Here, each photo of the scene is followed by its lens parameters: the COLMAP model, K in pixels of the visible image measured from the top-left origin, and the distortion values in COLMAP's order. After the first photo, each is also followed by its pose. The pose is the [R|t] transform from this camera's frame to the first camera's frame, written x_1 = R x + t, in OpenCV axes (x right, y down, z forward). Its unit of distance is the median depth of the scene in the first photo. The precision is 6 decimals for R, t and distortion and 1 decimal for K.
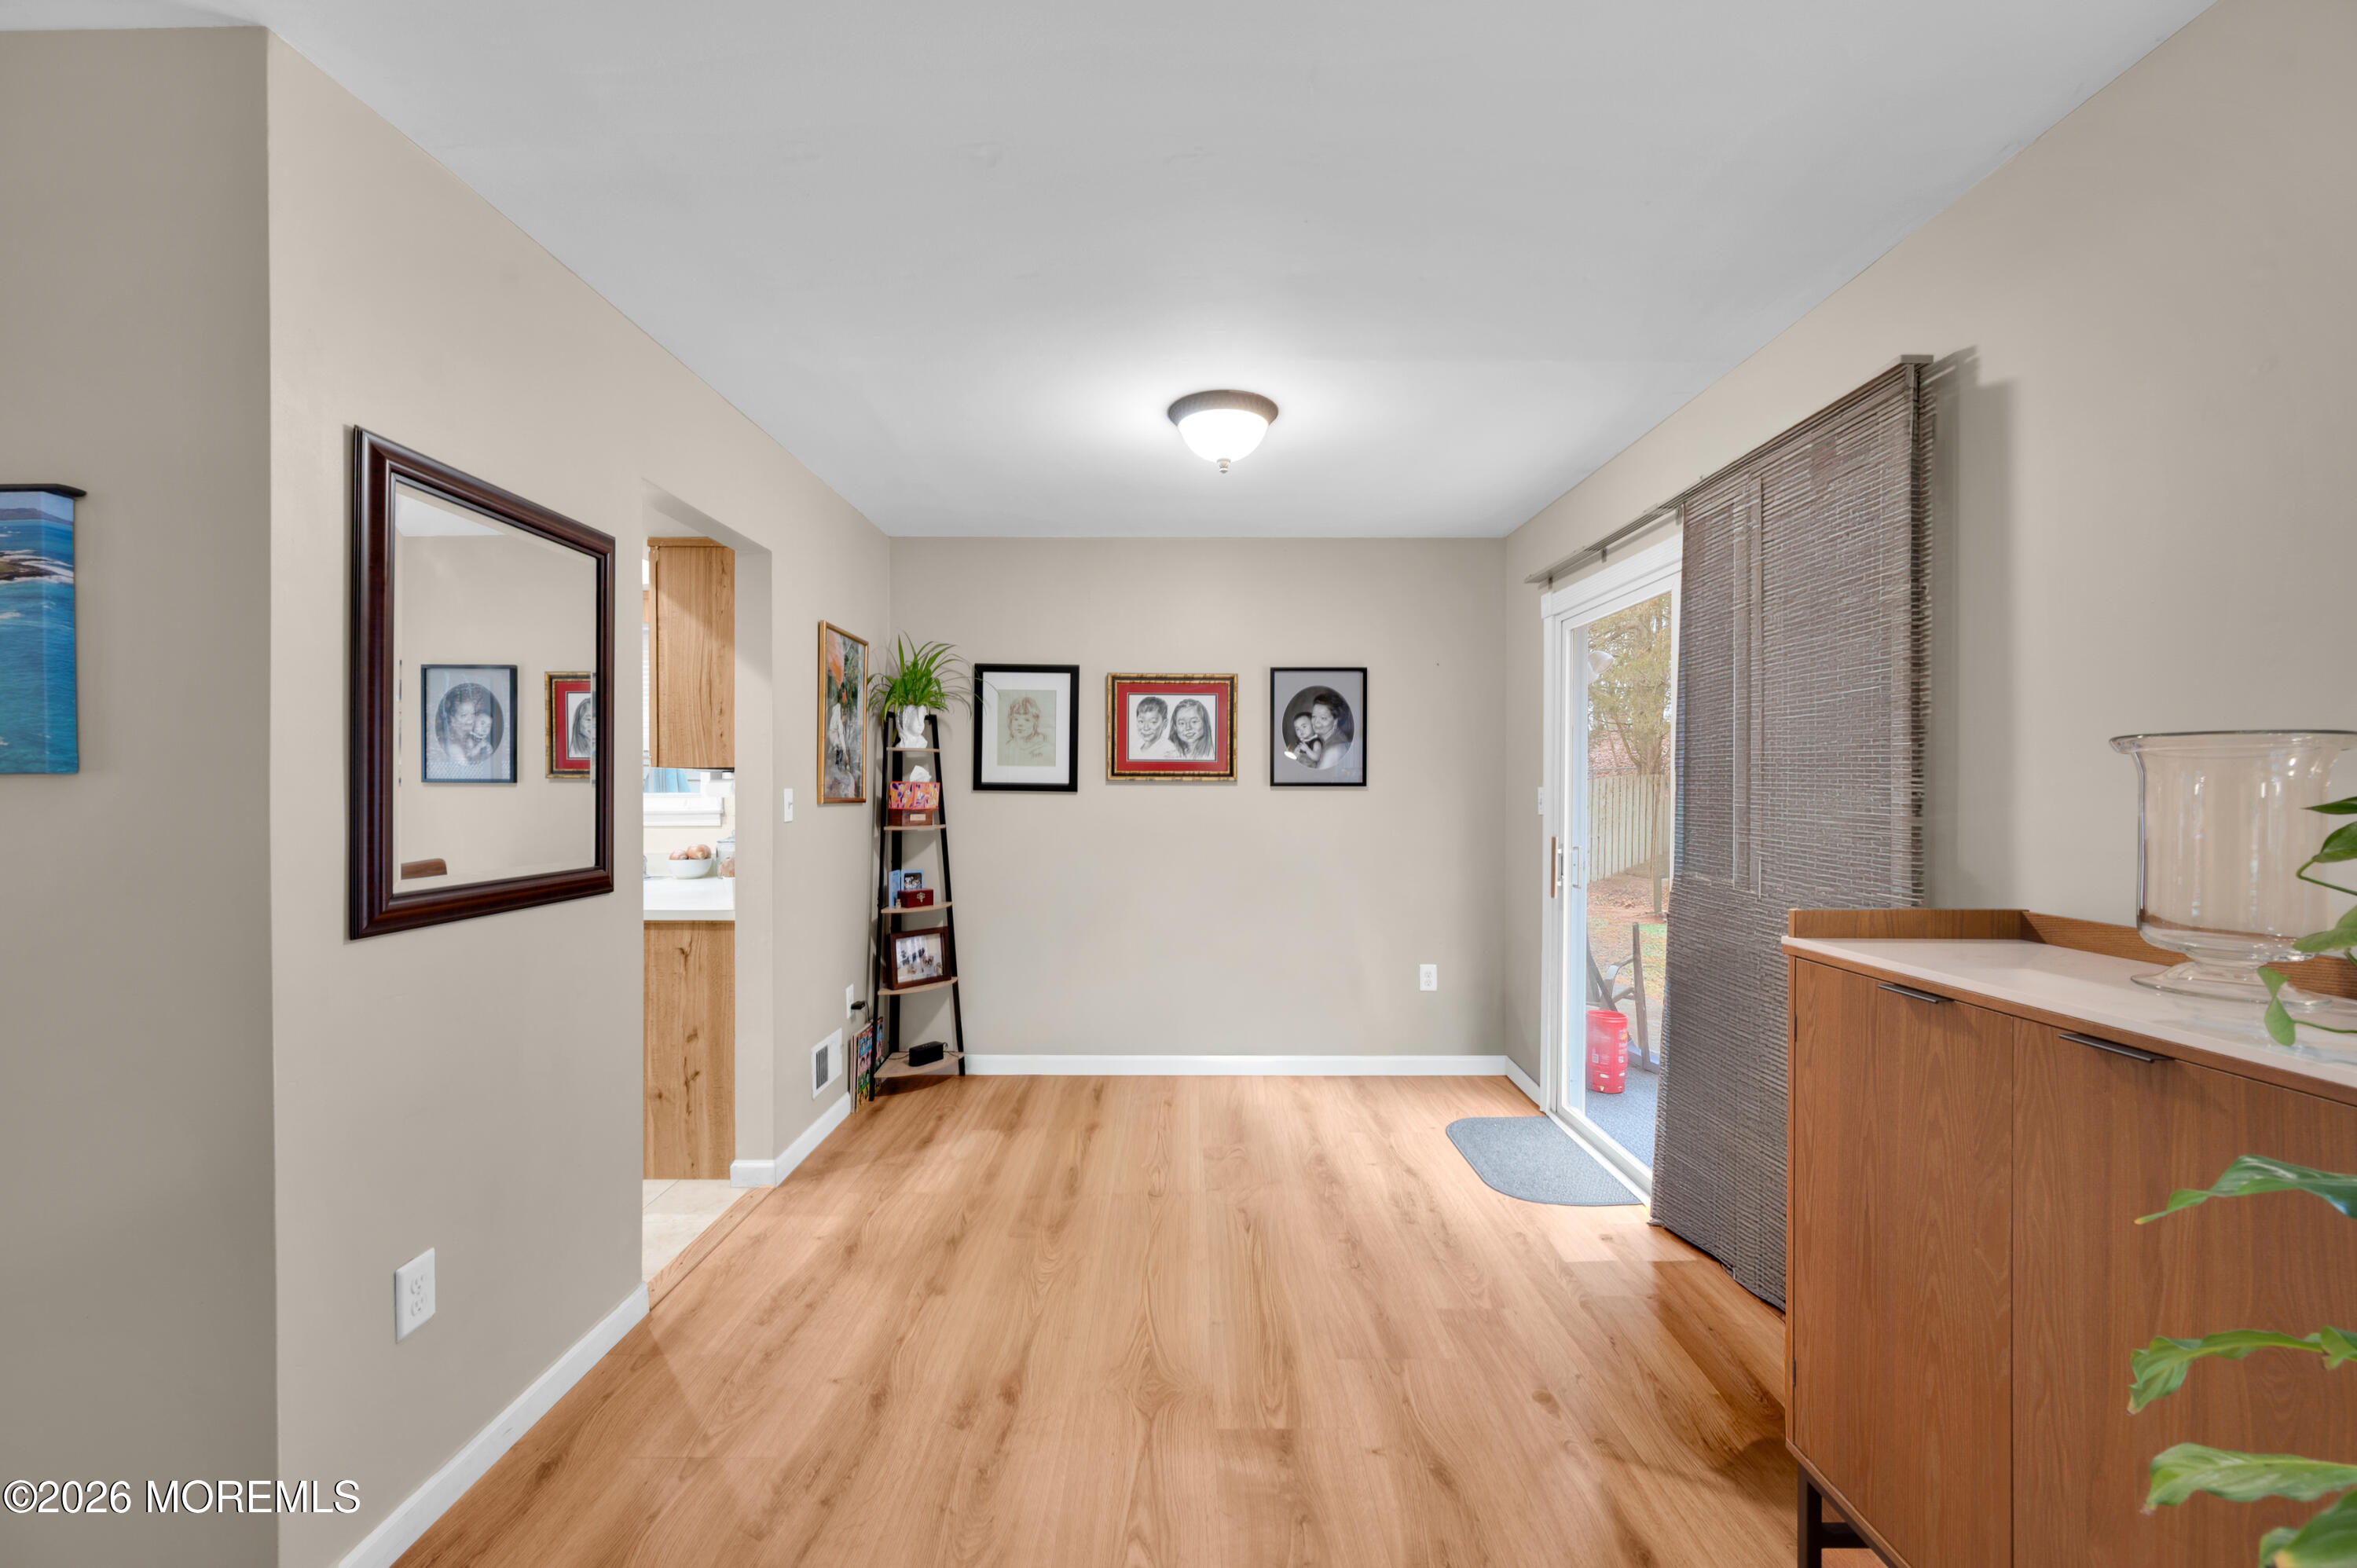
lens RADIAL K [[920.1, 0, 1166.2], [0, 920.1, 784.0], [0, 0, 1]] dist [-0.001160, -0.000060]
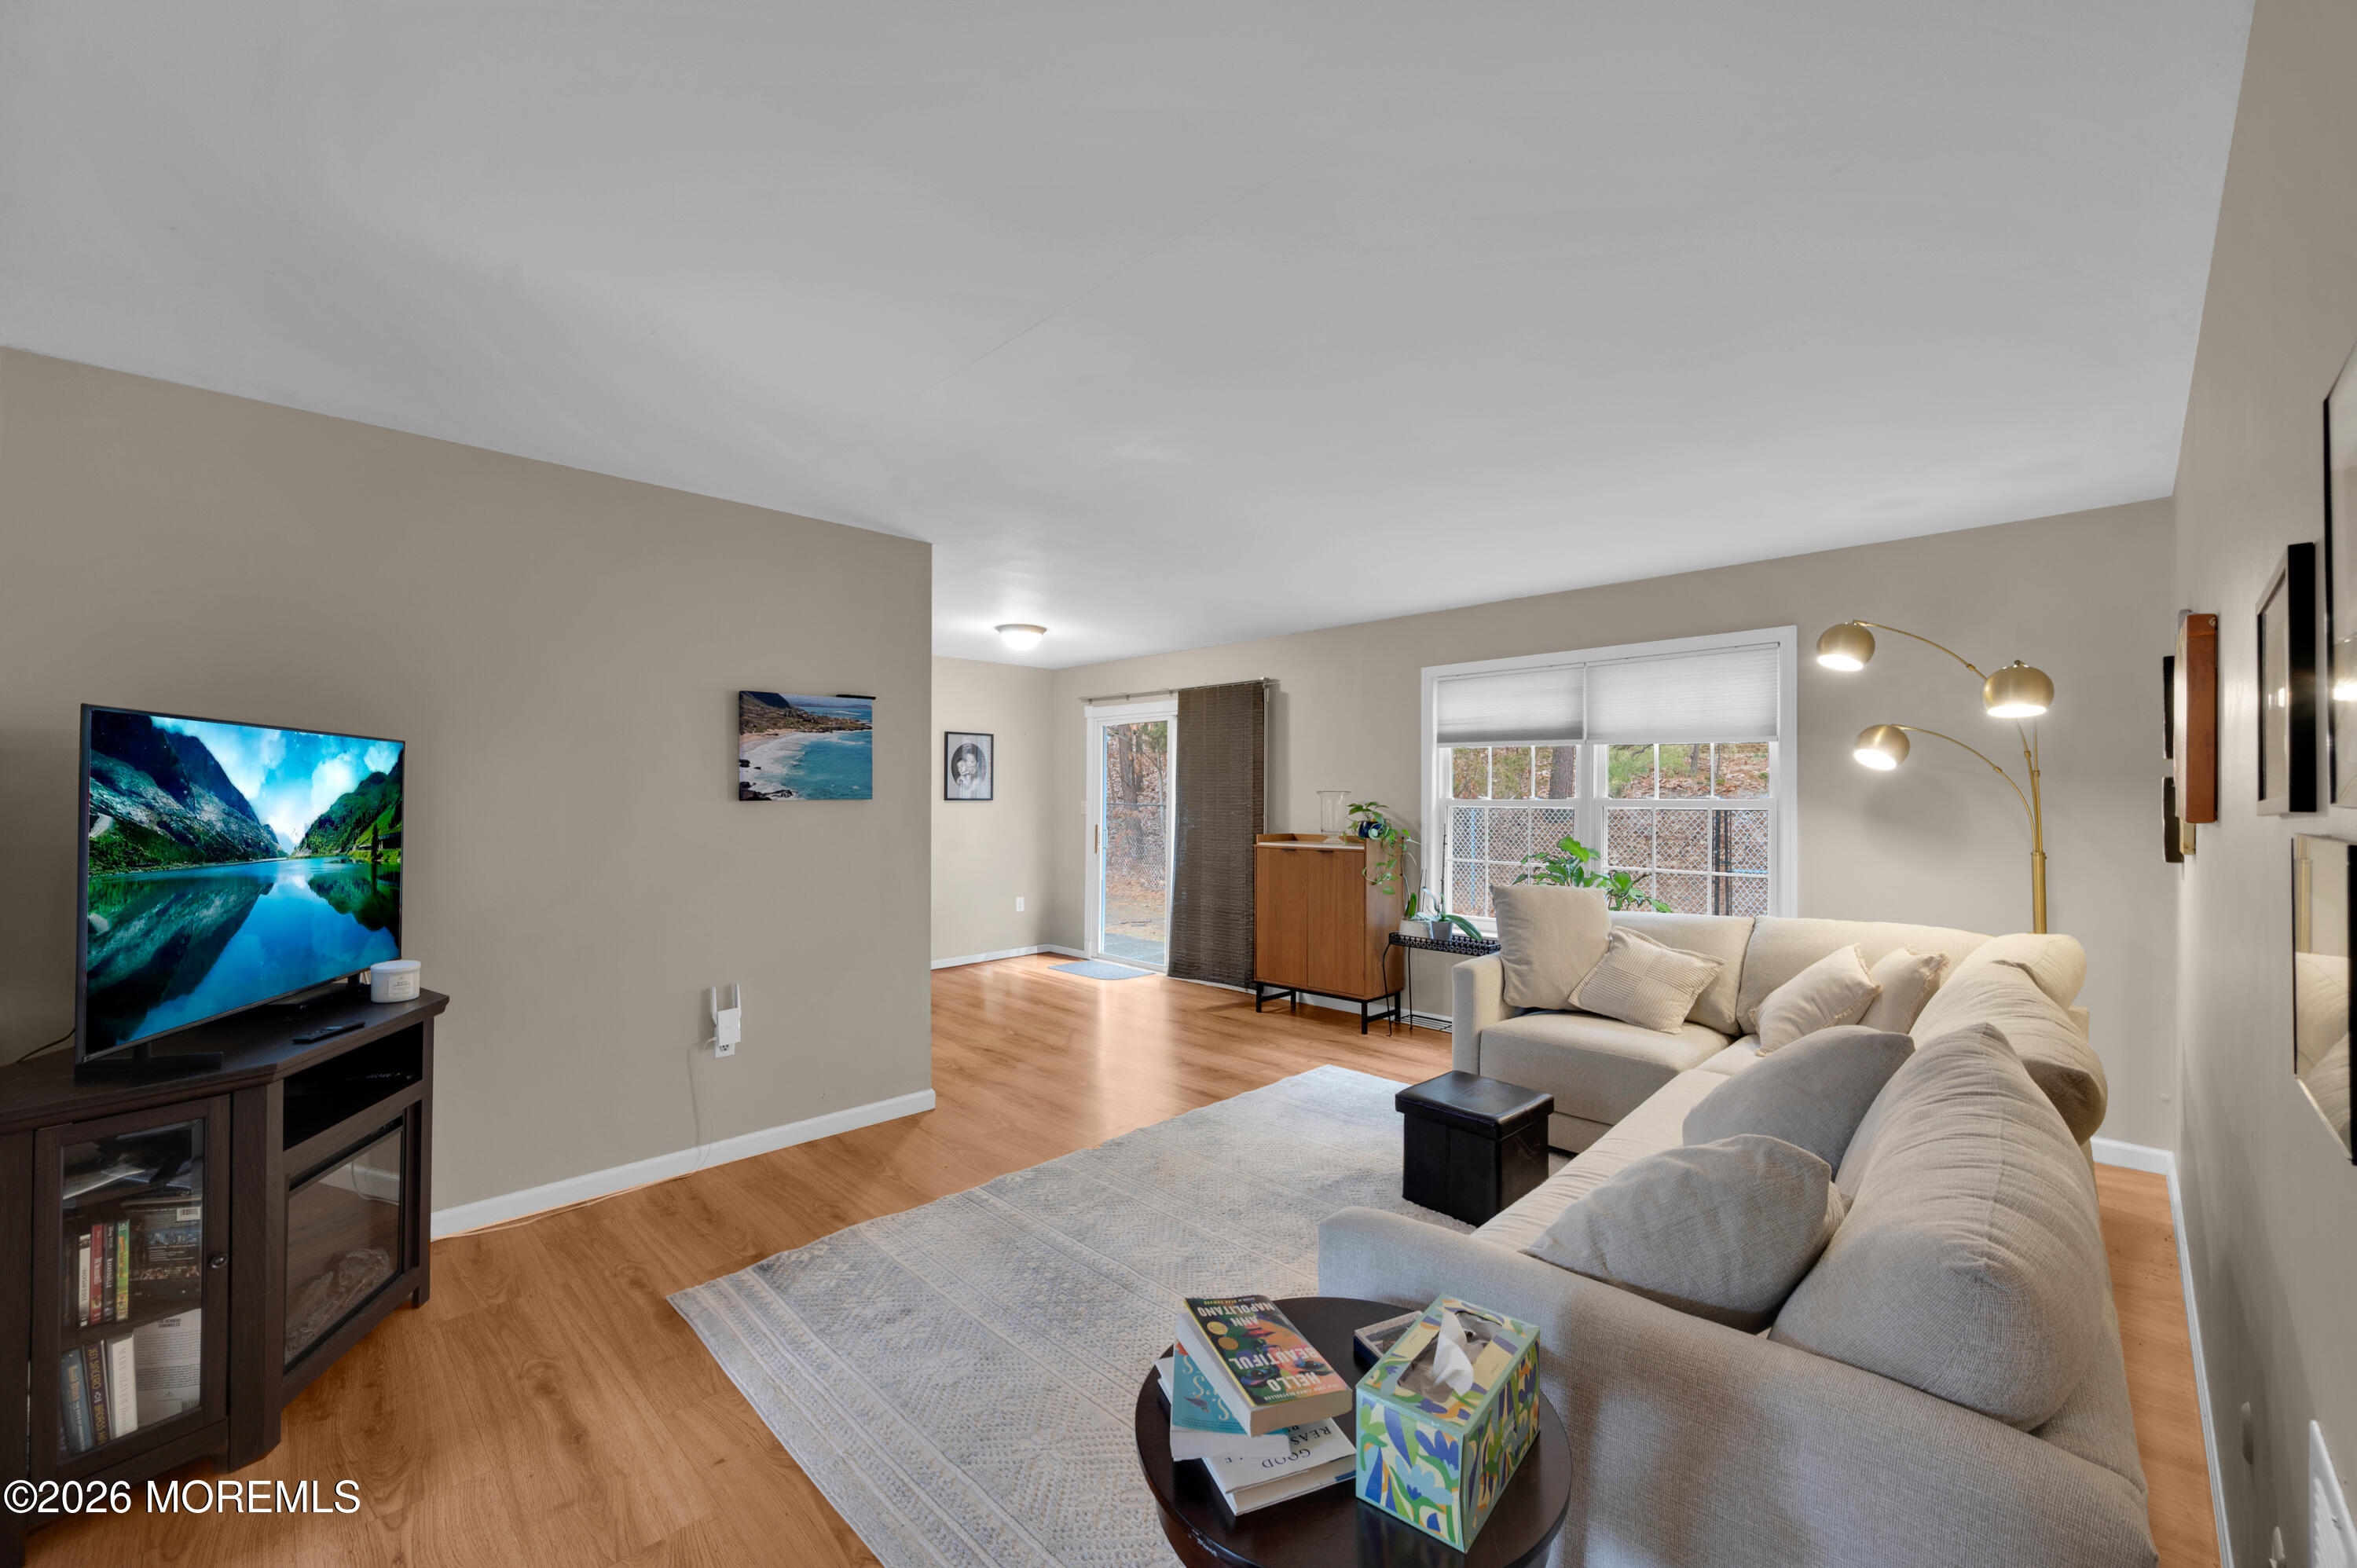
lens RADIAL K [[920.1, 0, 1180.8], [0, 920.1, 789.7], [0, 0, 1]] dist [-0.001160, -0.000060]
pose [[0.690521, 0.006311, 0.723285, -0.824639], [-0.001757, 0.999974, -0.007047, -0.006740], [-0.723310, 0.003595, 0.690514, -0.501661]]
